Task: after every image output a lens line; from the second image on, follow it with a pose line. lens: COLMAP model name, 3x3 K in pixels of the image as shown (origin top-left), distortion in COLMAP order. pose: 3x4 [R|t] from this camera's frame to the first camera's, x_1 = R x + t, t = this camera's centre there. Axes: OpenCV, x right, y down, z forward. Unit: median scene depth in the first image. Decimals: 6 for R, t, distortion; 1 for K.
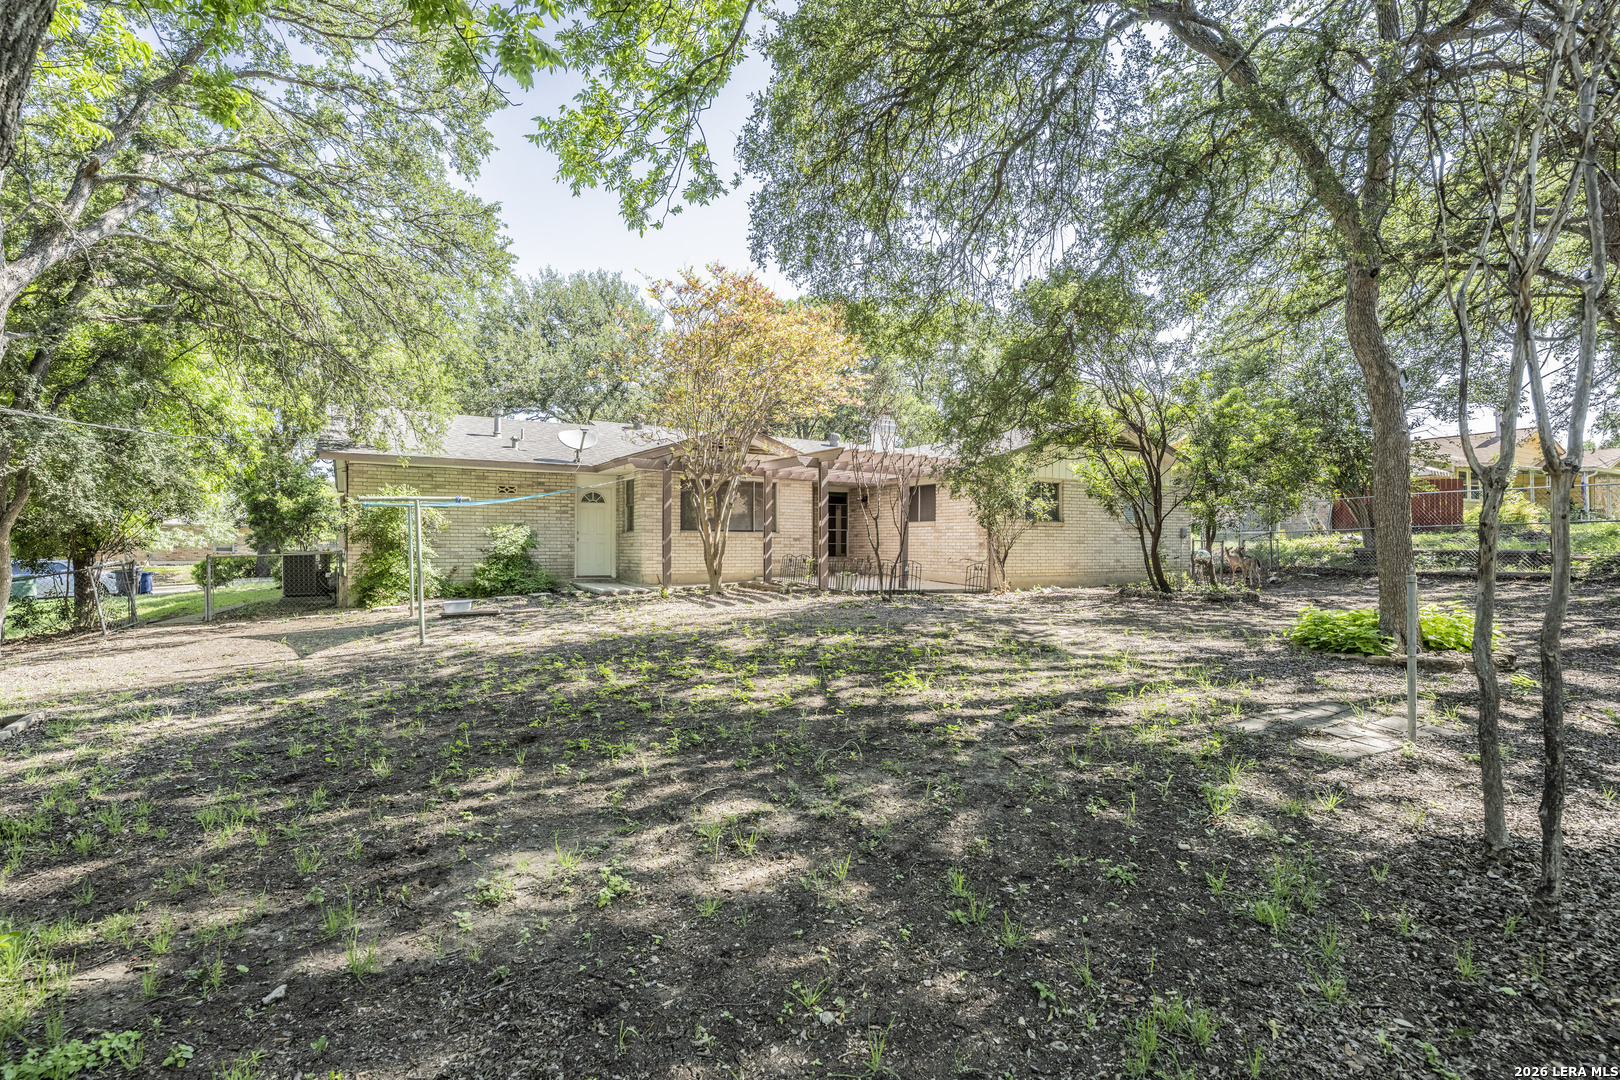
lens RADIAL K [[791.5, 0, 810.1], [0, 791.5, 544.2], [0, 0, 1]] dist [-0.002393, -0.000103]
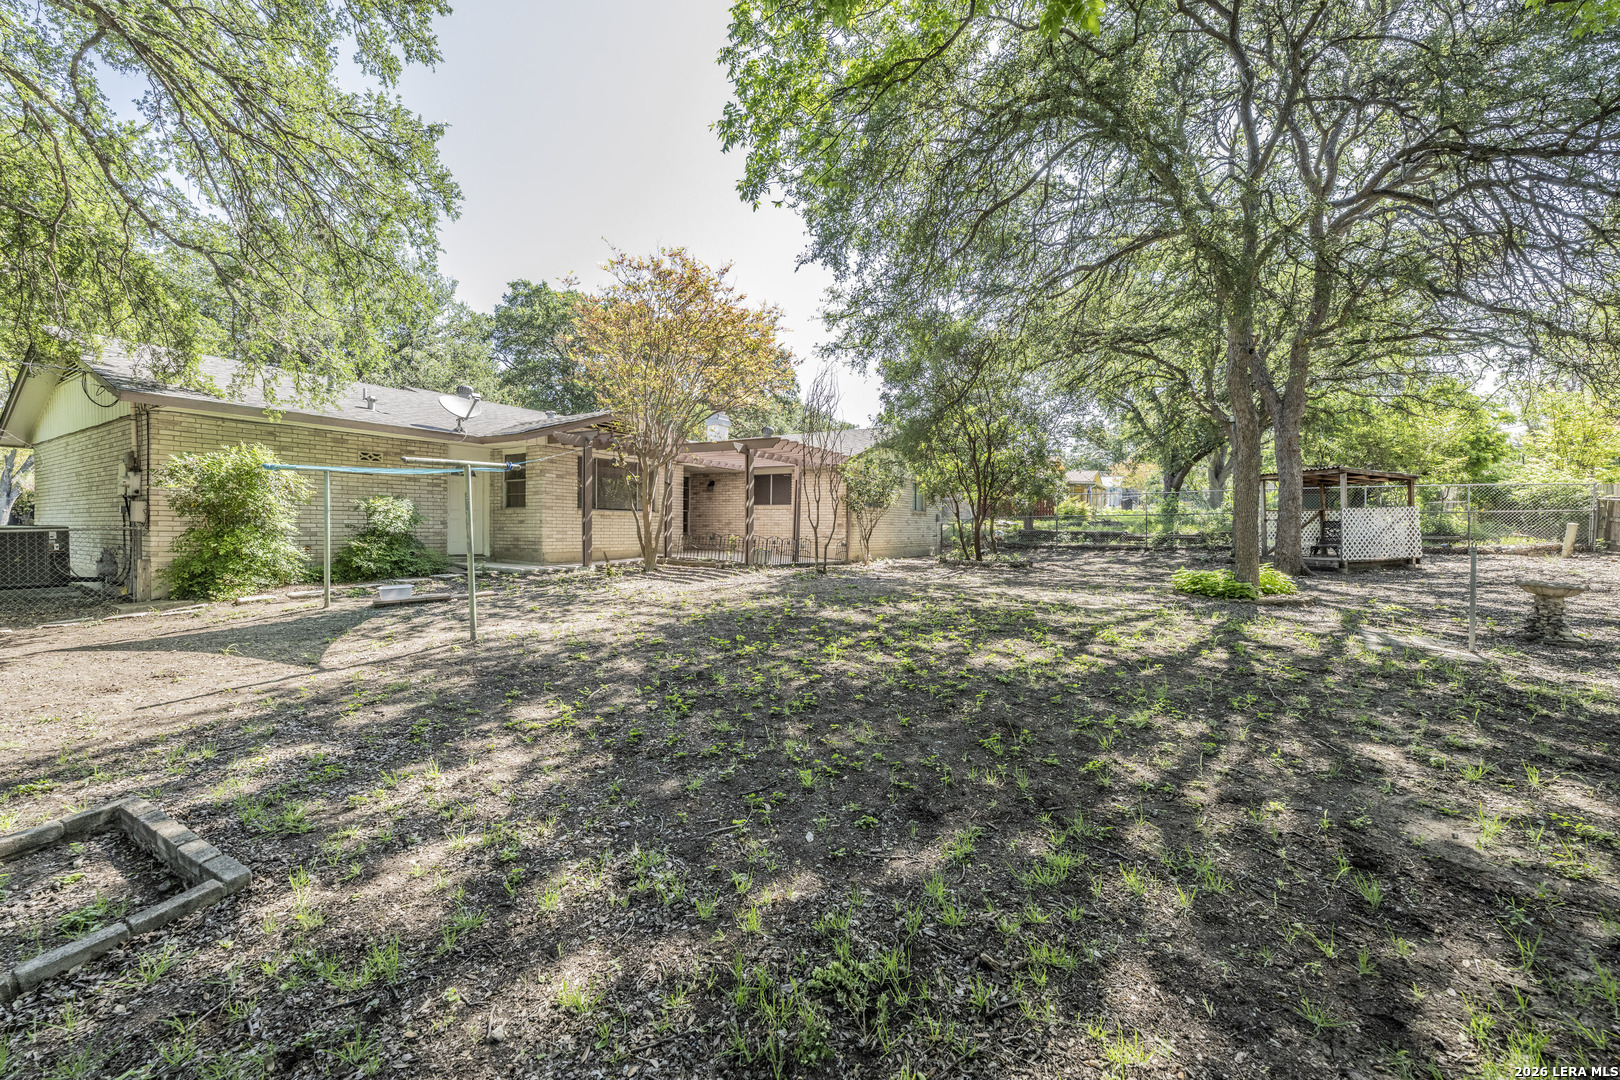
lens RADIAL K [[653.8, 0, 809.0], [0, 653.8, 536.2], [0, 0, 1]] dist [-0.002824, -0.000207]
pose [[0.874922, 0.000194, 0.484265, -0.327866], [-0.009298, 0.999822, 0.016399, 0.002079], [-0.484175, -0.018850, 0.874768, 0.146231]]
